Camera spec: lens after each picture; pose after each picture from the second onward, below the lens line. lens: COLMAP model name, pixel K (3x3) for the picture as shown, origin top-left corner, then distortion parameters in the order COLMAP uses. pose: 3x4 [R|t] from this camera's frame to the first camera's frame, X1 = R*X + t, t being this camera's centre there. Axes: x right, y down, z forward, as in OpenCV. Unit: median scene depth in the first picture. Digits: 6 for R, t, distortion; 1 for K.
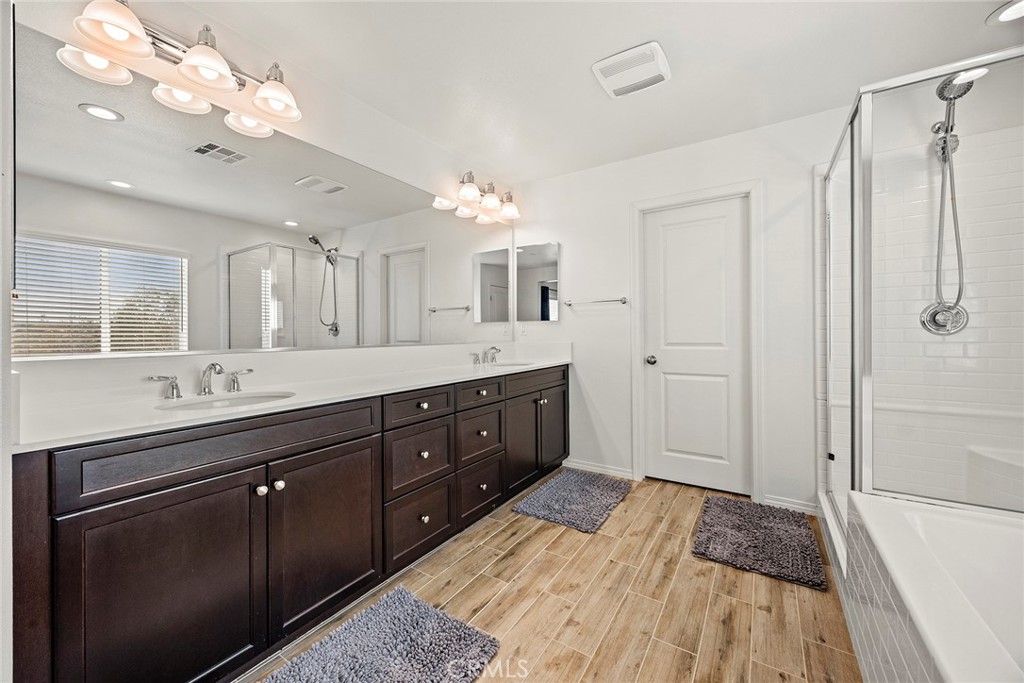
lens RADIAL K [[391.4, 0, 507.8], [0, 391.4, 335.1], [0, 0, 1]] dist [-0.000498, -0.000160]
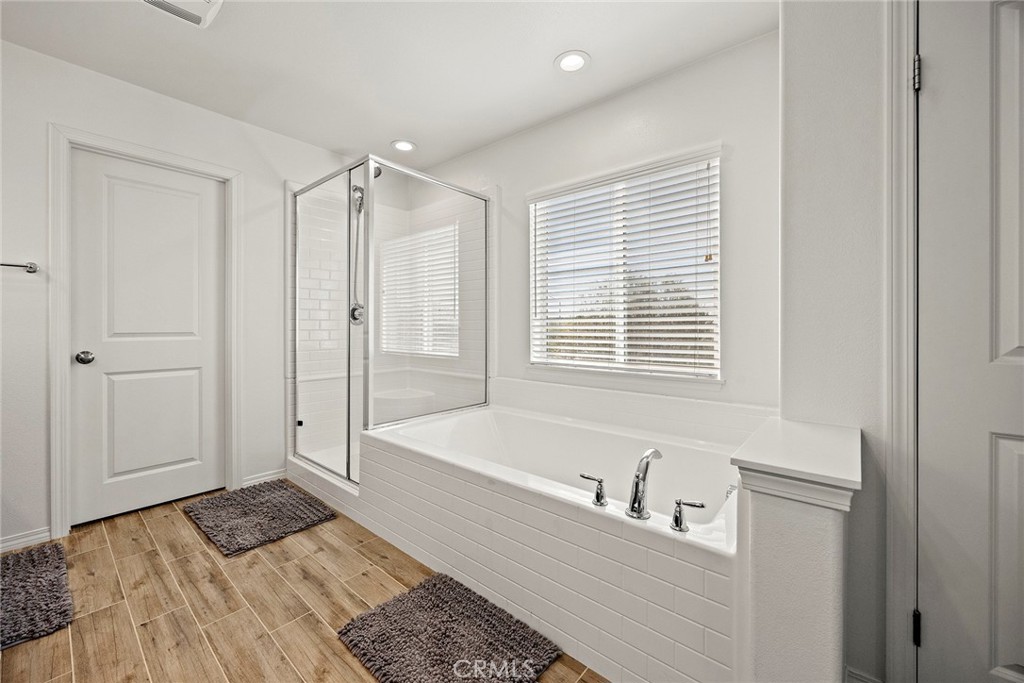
lens RADIAL K [[391.4, 0, 520.0], [0, 391.4, 327.5], [0, 0, 1]] dist [-0.000498, -0.000160]
pose [[0.122566, 0.004778, 0.992449, -0.355874], [0.001048, 0.999987, -0.004944, 0.019253], [-0.992460, 0.001646, 0.122559, 0.188759]]
